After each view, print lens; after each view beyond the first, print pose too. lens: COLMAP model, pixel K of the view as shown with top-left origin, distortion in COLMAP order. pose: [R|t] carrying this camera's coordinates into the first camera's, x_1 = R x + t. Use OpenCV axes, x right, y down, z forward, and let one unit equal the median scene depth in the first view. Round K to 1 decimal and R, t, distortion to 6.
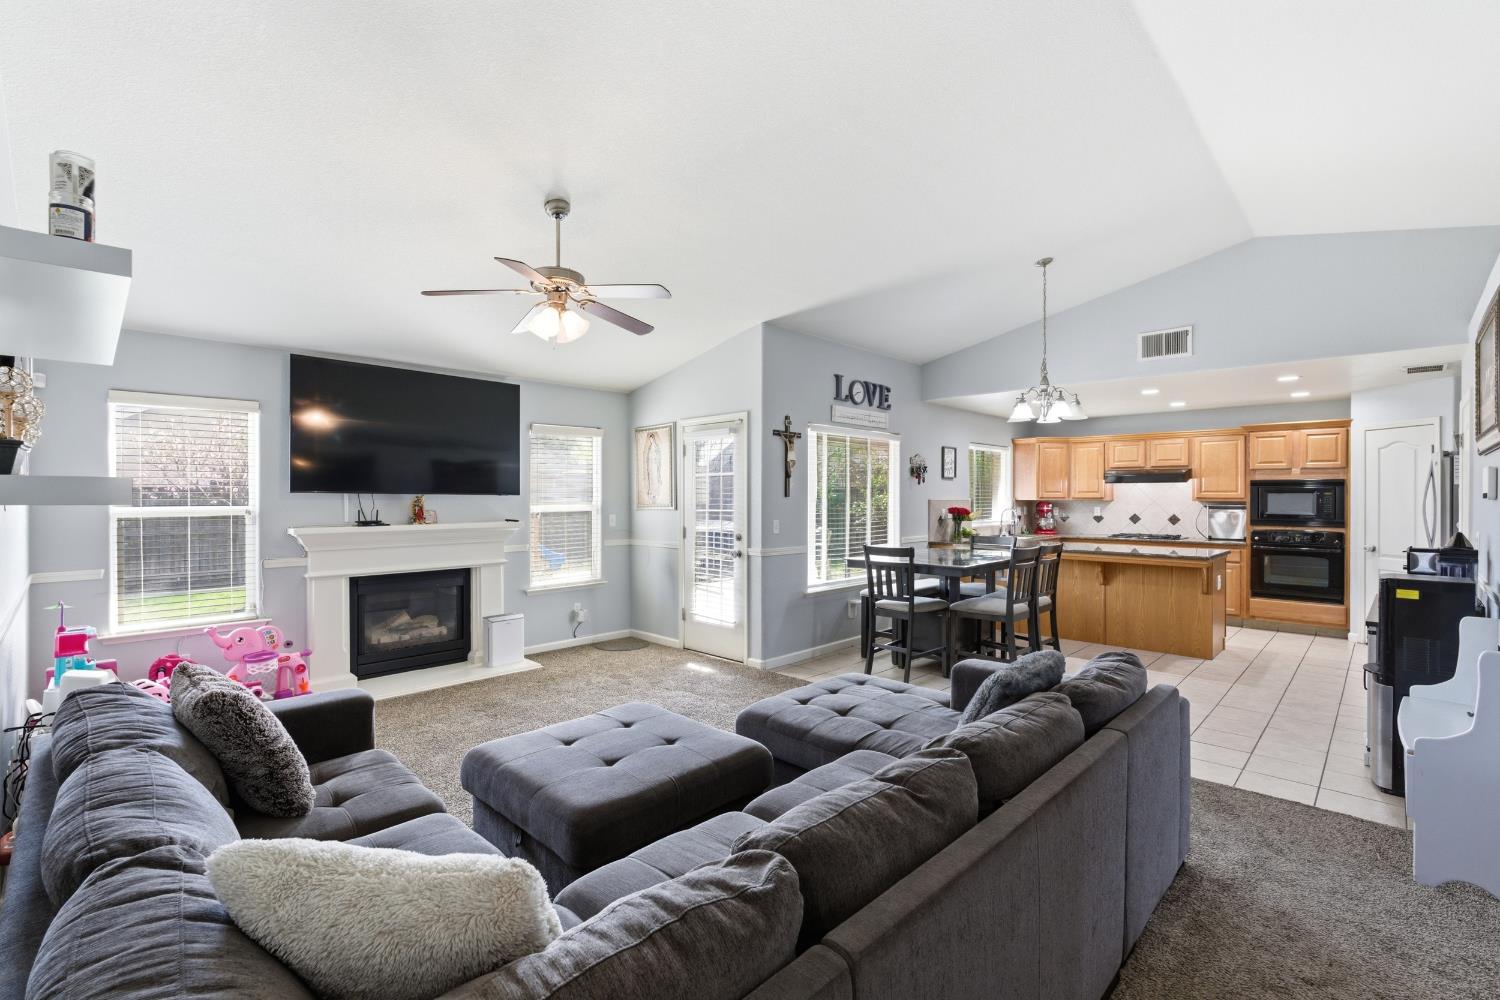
lens RADIAL K [[668.4, 0, 751.6], [0, 668.4, 497.4], [0, 0, 1]] dist [-0.003195, 0.000141]
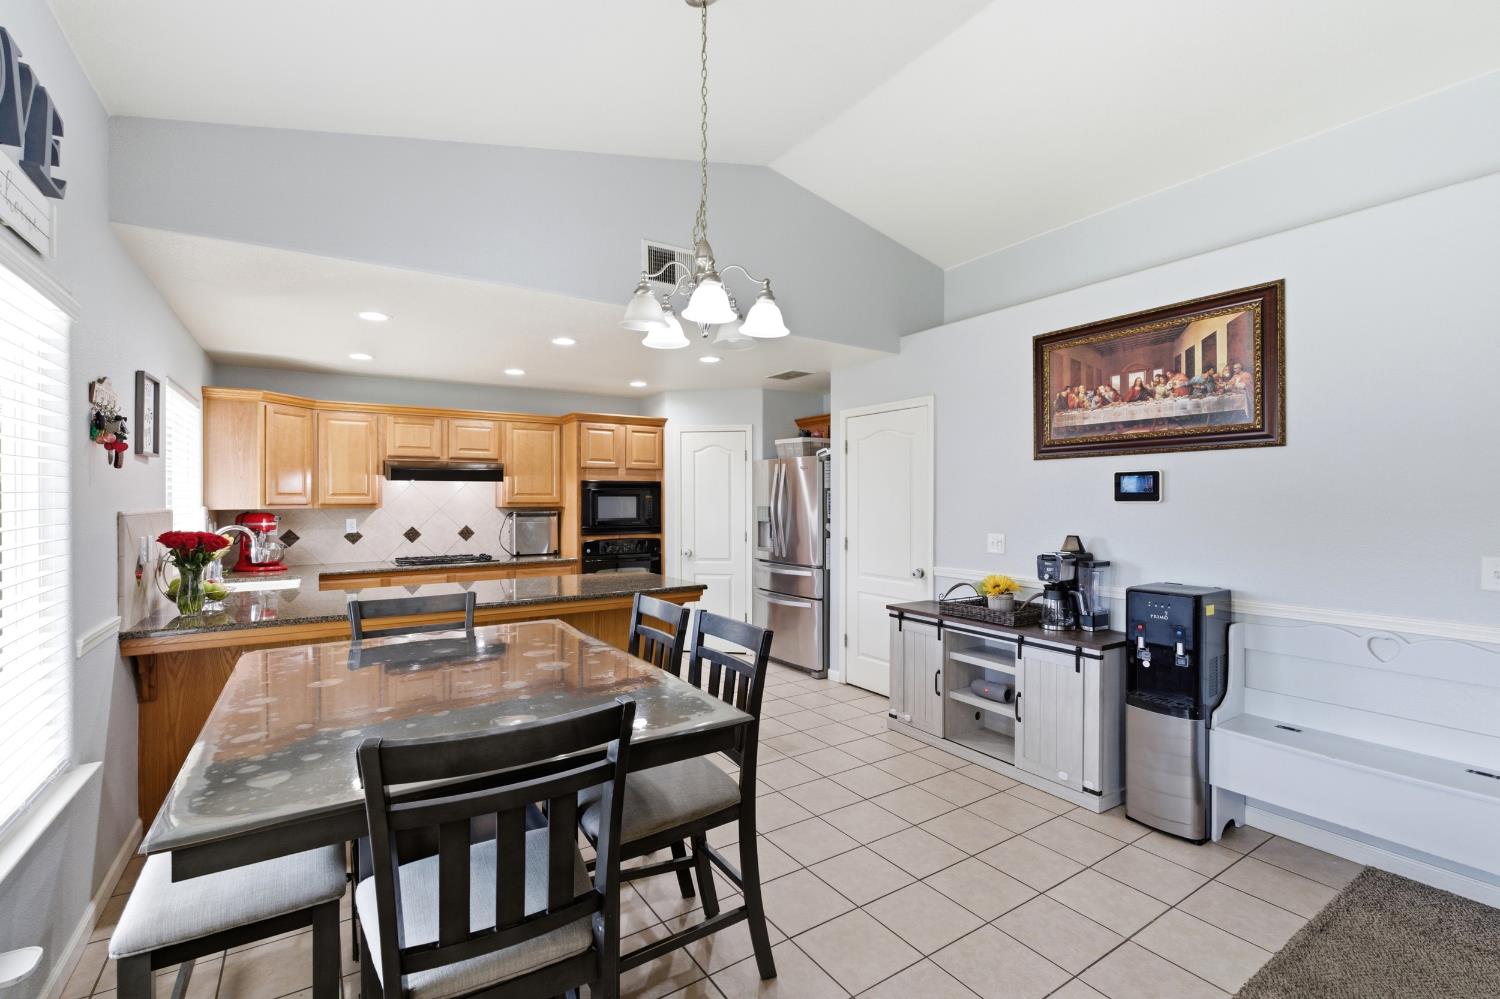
lens RADIAL K [[668.4, 0, 751.6], [0, 668.4, 496.9], [0, 0, 1]] dist [-0.003195, 0.000141]
pose [[0.220588, 0.001160, 0.975366, -0.004583], [0.005820, 0.999980, -0.002506, -0.002698], [-0.975350, 0.006230, 0.220577, 0.646130]]
